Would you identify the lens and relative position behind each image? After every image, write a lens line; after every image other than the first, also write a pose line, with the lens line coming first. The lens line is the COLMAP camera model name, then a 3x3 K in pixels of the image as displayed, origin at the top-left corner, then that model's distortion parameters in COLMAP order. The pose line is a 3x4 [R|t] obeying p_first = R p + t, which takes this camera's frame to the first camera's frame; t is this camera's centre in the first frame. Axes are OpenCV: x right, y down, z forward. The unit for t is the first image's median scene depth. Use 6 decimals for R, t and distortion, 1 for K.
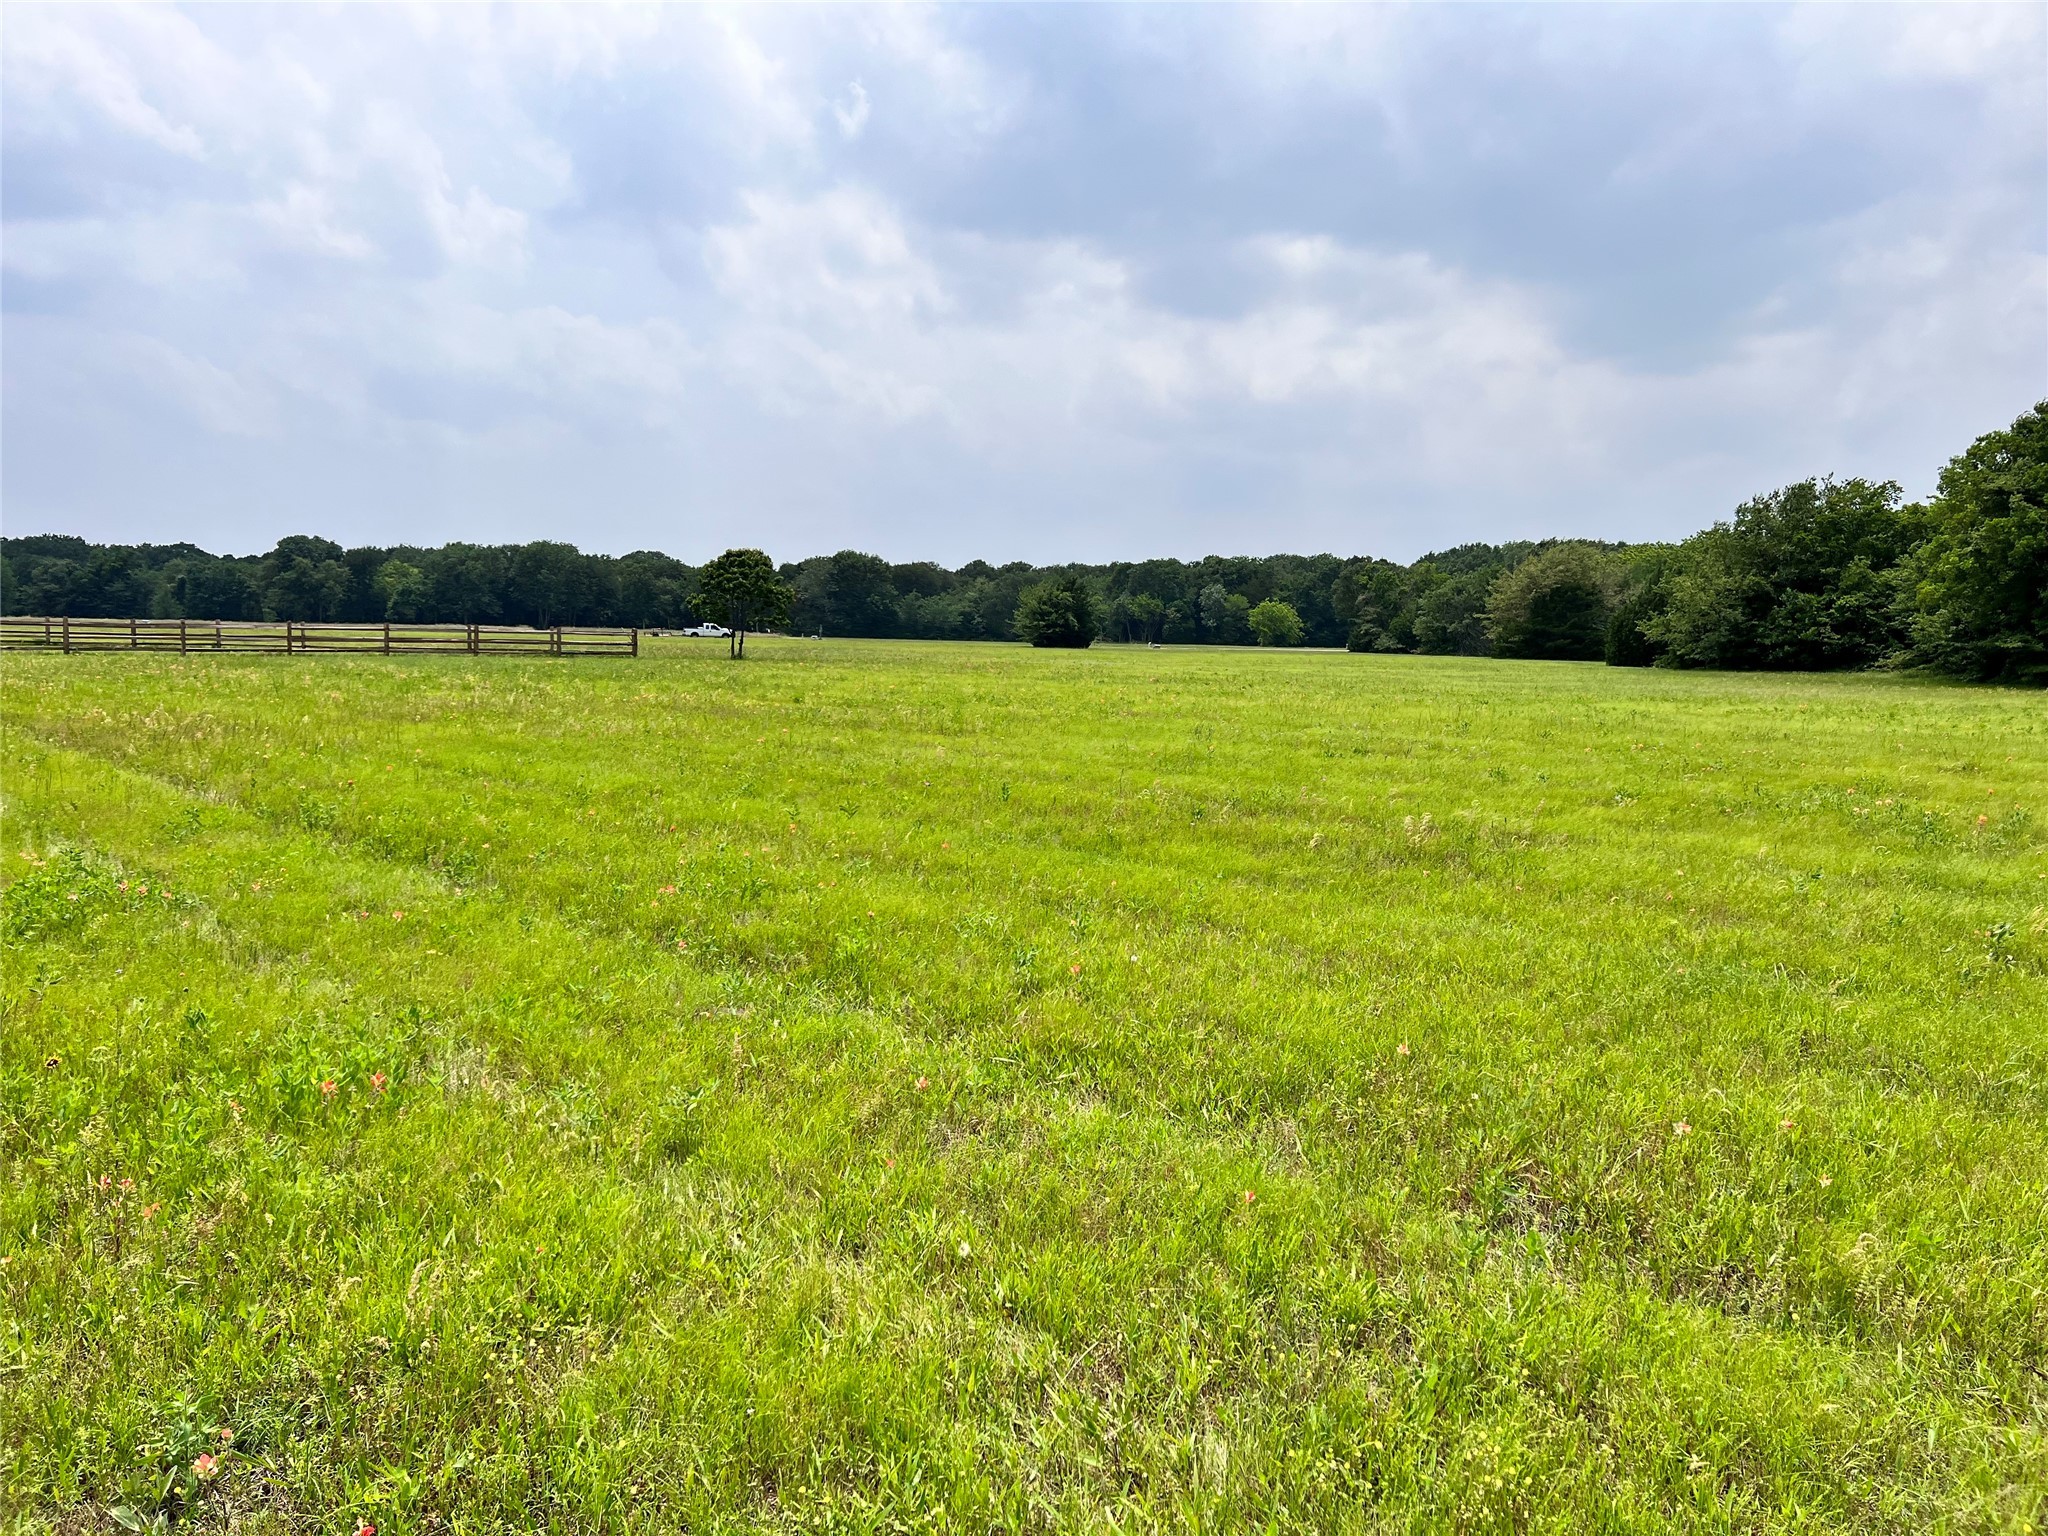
lens RADIAL K [[1504.1, 0, 1024.2], [0, 1504.1, 761.8], [0, 0, 1]] dist [0.045078, -0.049527]
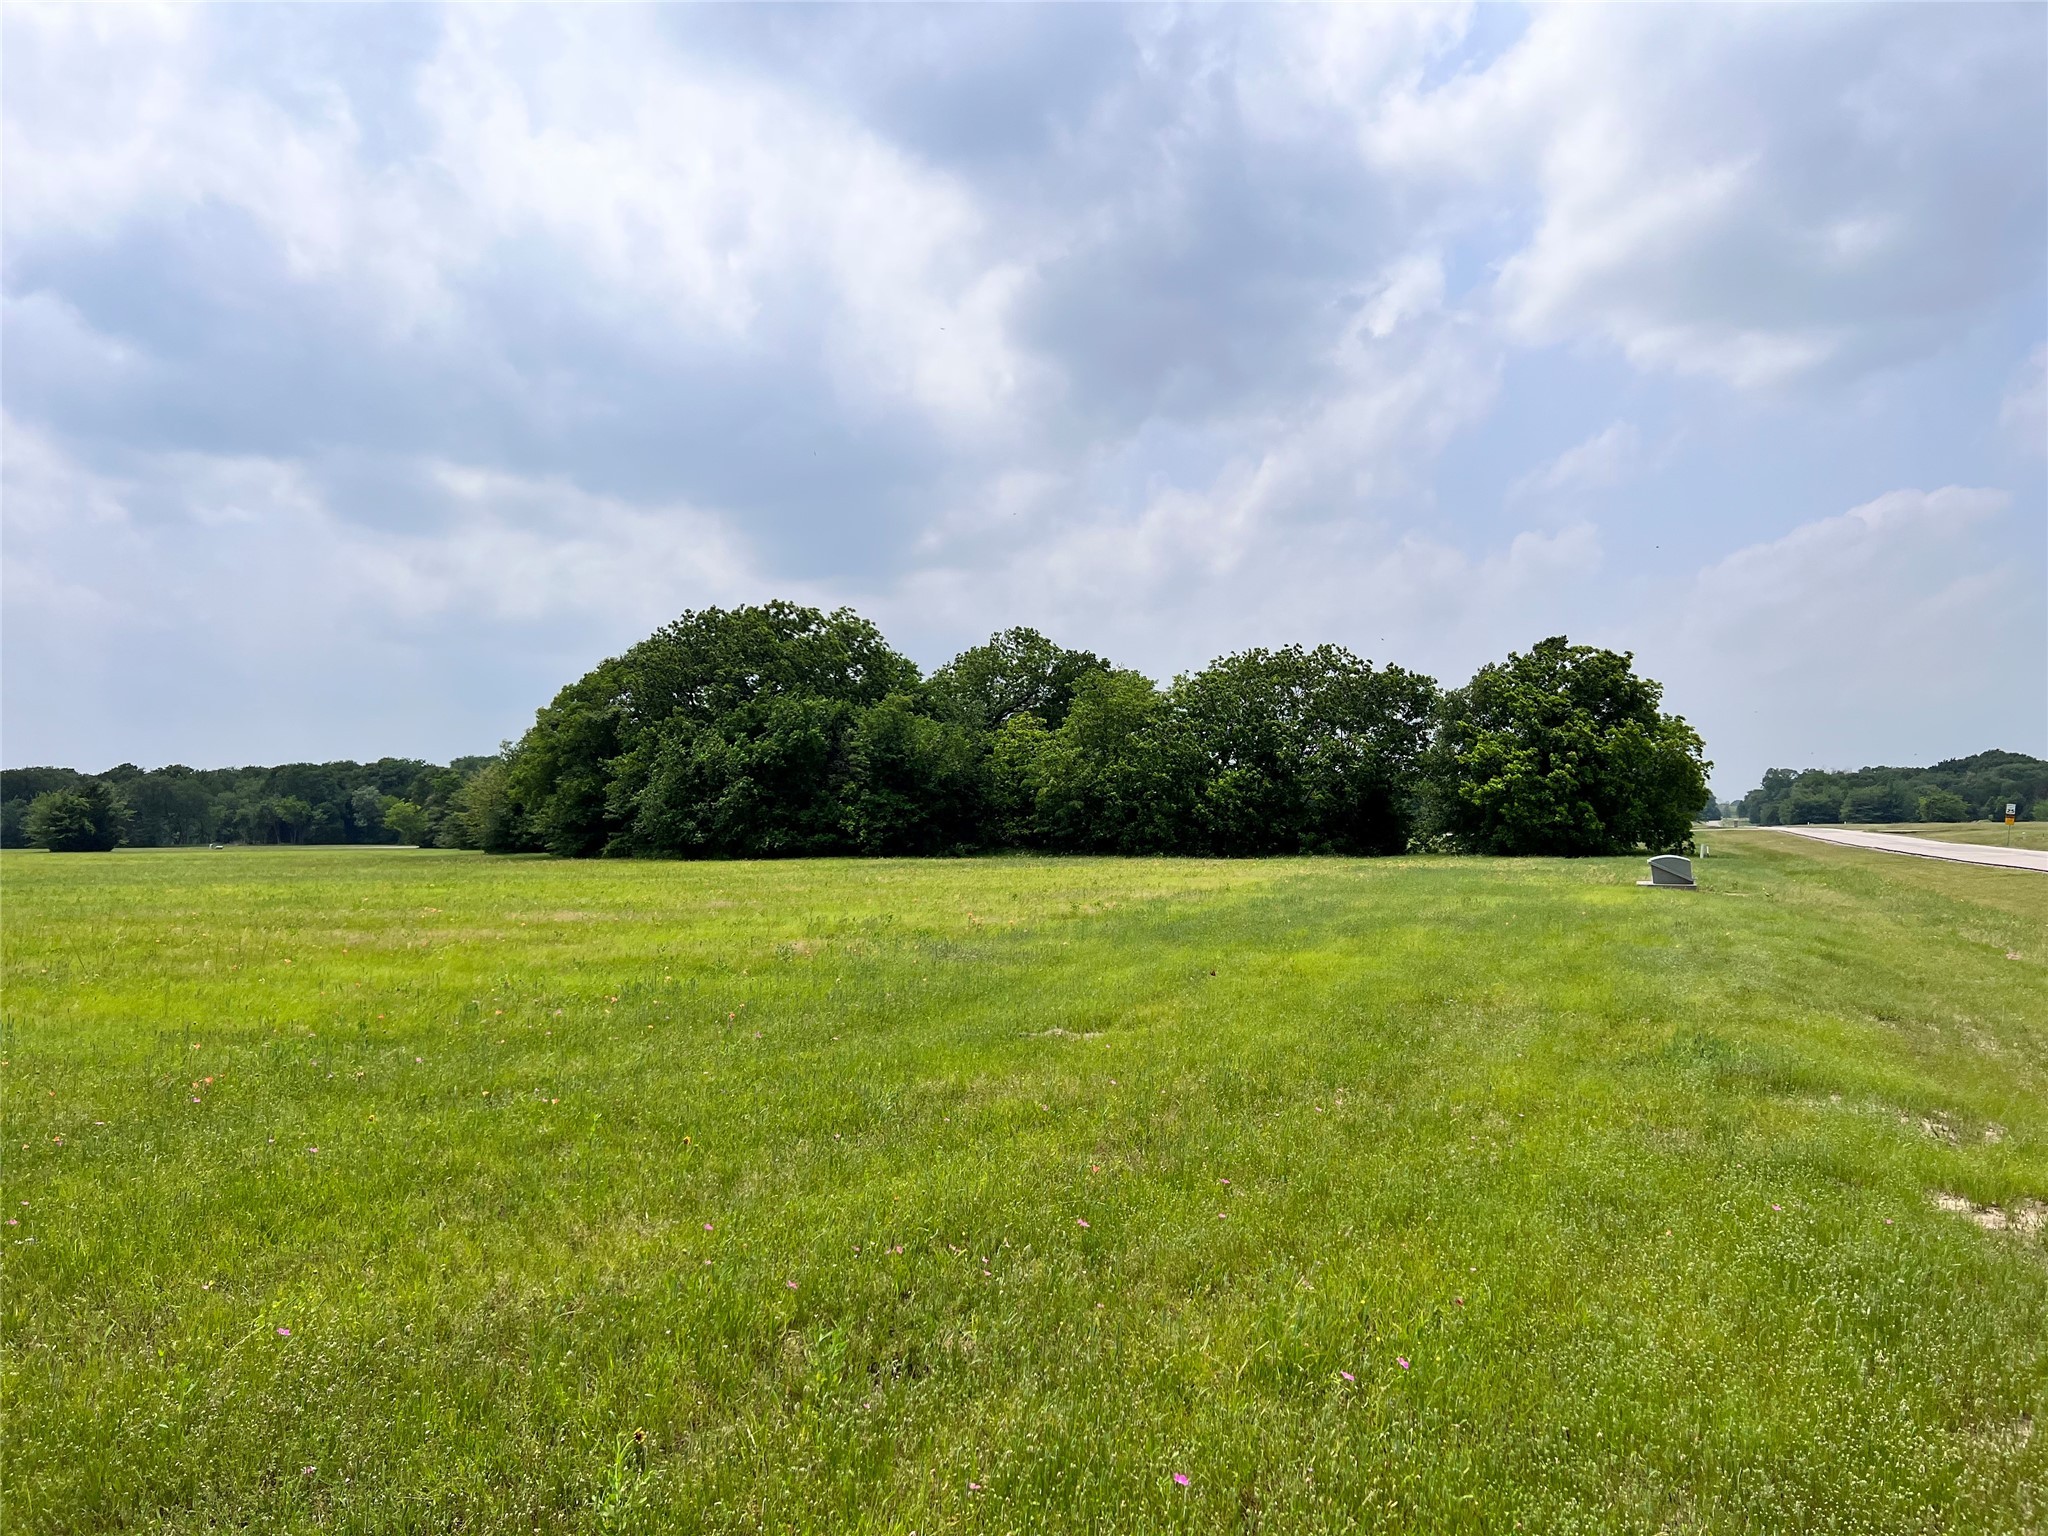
lens RADIAL K [[1504.1, 0, 1027.2], [0, 1504.1, 700.3], [0, 0, 1]] dist [0.045078, -0.049527]
pose [[0.916540, 0.008762, 0.399847, 0.127957], [0.059193, 0.985778, -0.157284, 0.014623], [-0.395538, 0.167826, 0.902986, -0.130481]]
